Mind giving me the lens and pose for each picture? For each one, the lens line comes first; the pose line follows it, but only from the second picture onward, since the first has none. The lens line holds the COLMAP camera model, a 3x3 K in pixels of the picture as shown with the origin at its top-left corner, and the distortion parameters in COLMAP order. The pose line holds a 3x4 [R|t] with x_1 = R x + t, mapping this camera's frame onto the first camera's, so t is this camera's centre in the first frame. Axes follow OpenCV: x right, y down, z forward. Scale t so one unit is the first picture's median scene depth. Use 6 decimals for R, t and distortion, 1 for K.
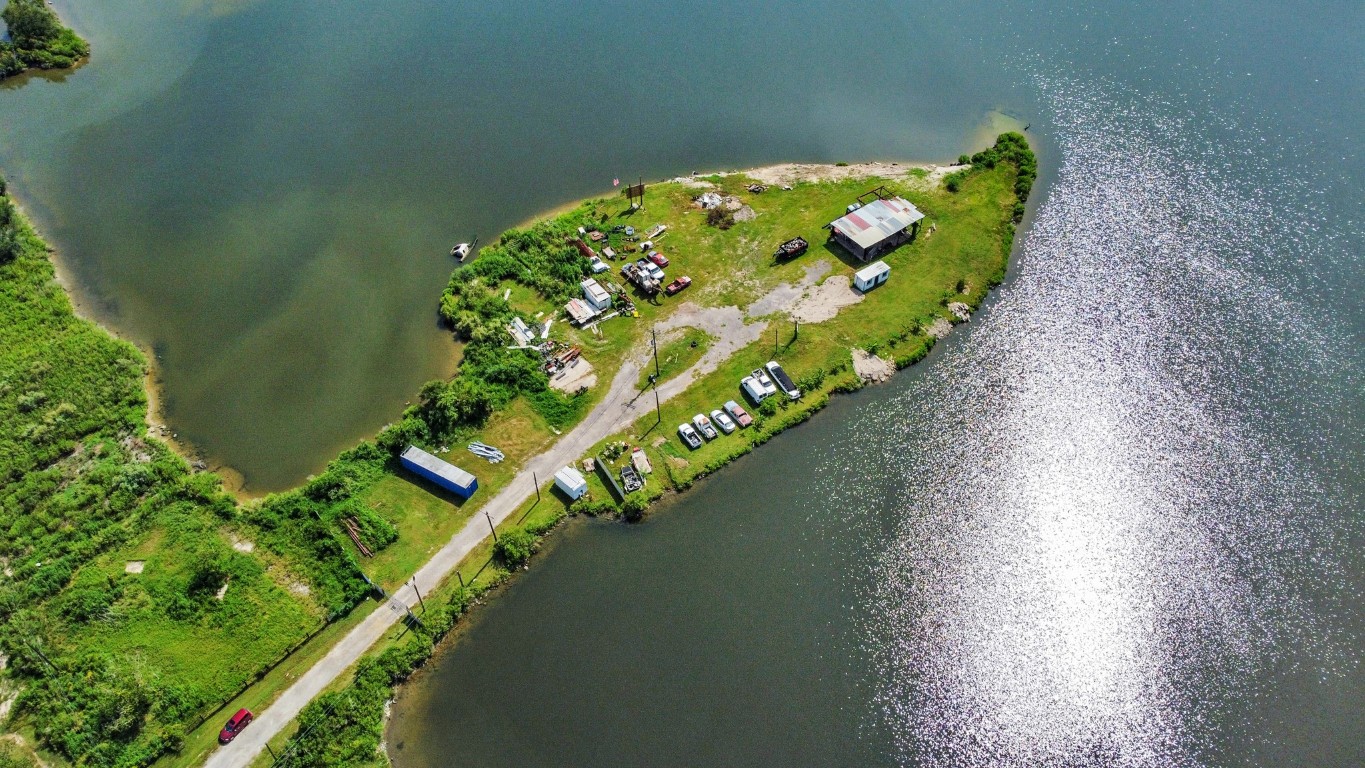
lens RADIAL K [[1035.3, 0, 679.0], [0, 1035.3, 377.4], [0, 0, 1]] dist [-0.001032, -0.004557]
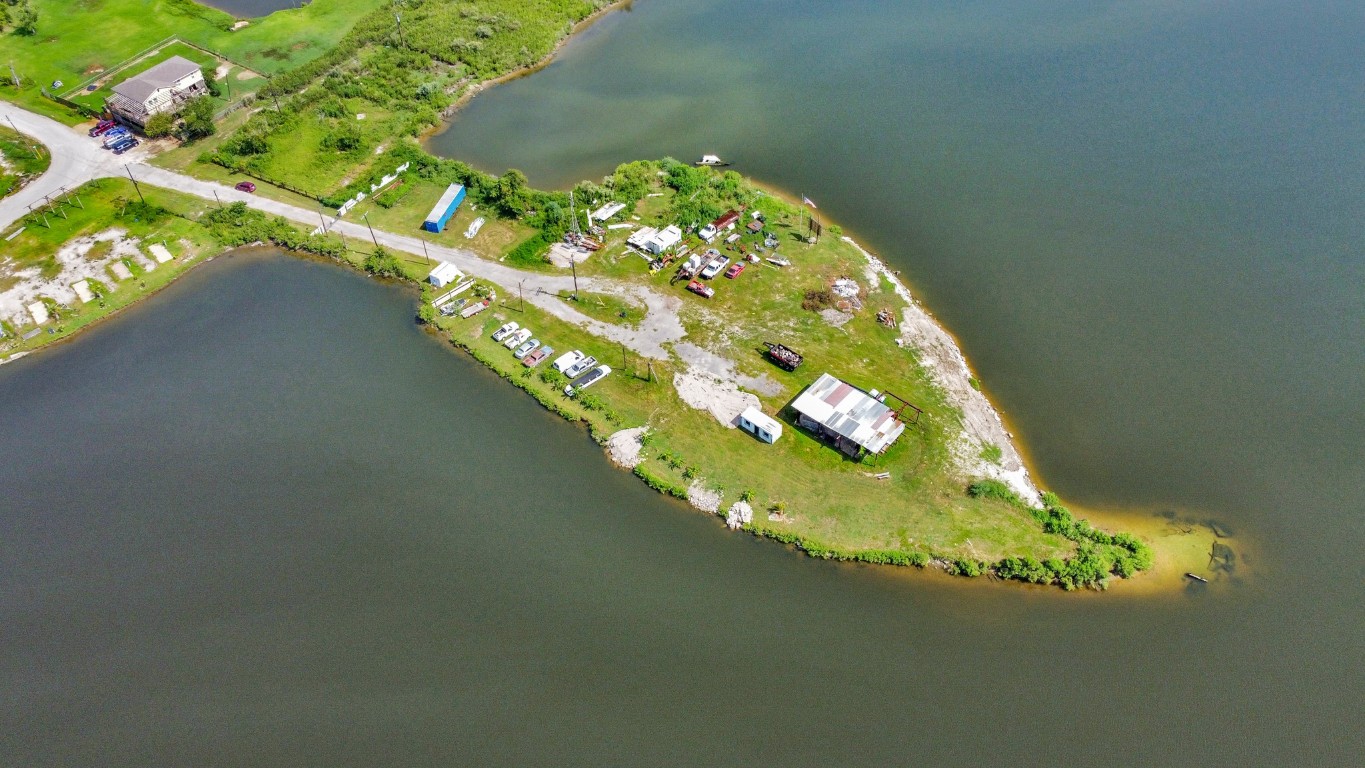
lens RADIAL K [[1035.3, 0, 679.0], [0, 1035.3, 377.4], [0, 0, 1]] dist [-0.001032, -0.004557]
pose [[0.233188, 0.705541, -0.669205, 0.785607], [-0.687245, 0.606444, 0.399899, -0.458881], [0.687981, 0.366656, 0.626295, 0.420042]]
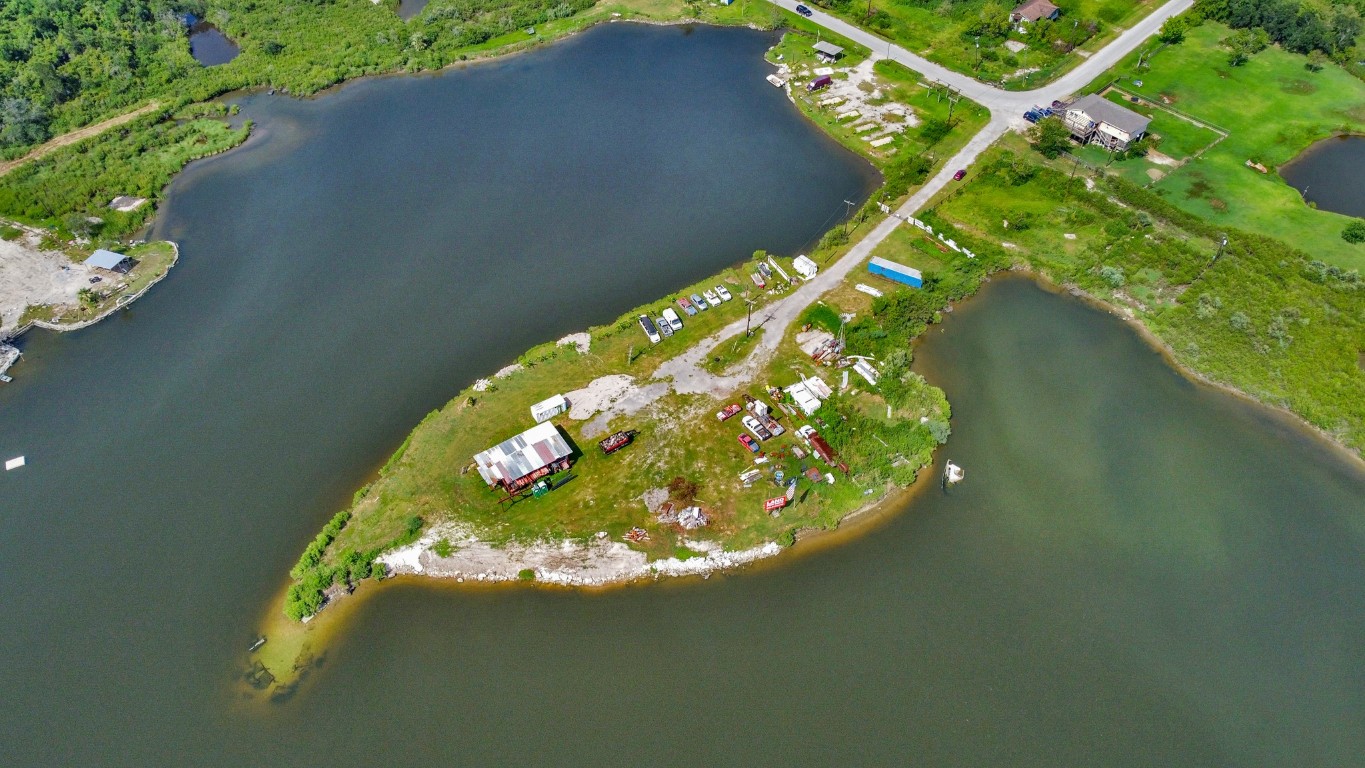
lens RADIAL K [[1035.3, 0, 679.0], [0, 1035.3, 377.4], [0, 0, 1]] dist [-0.001032, -0.004557]
pose [[-0.998221, -0.011408, 0.058514, -0.011908], [0.058707, -0.017382, 0.998124, -1.254110], [-0.010369, 0.999784, 0.018021, 1.022528]]
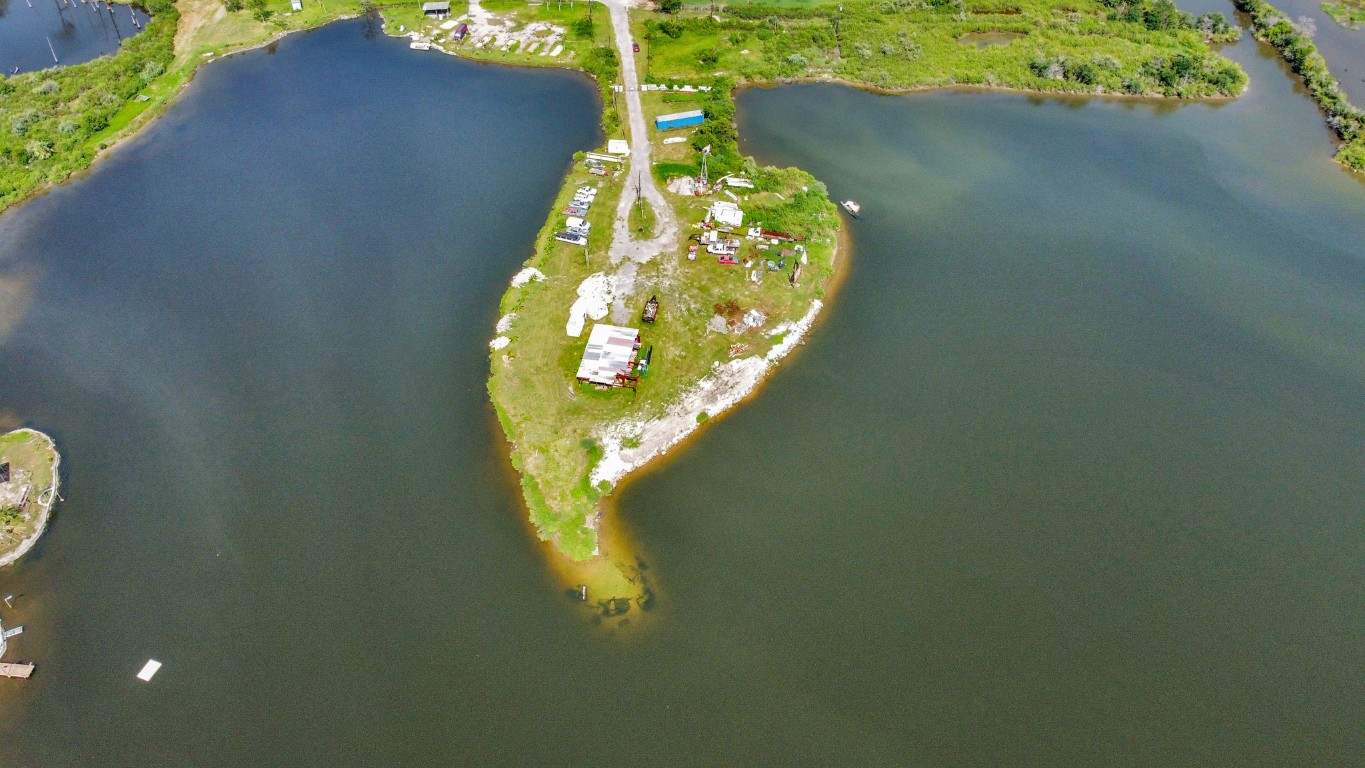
lens RADIAL K [[1035.3, 0, 679.0], [0, 1035.3, 377.4], [0, 0, 1]] dist [-0.001032, -0.004557]
pose [[-0.729311, 0.498577, -0.468537, 0.736711], [-0.478138, 0.118417, 0.870265, -1.259568], [0.489377, 0.858719, 0.152026, 1.006948]]
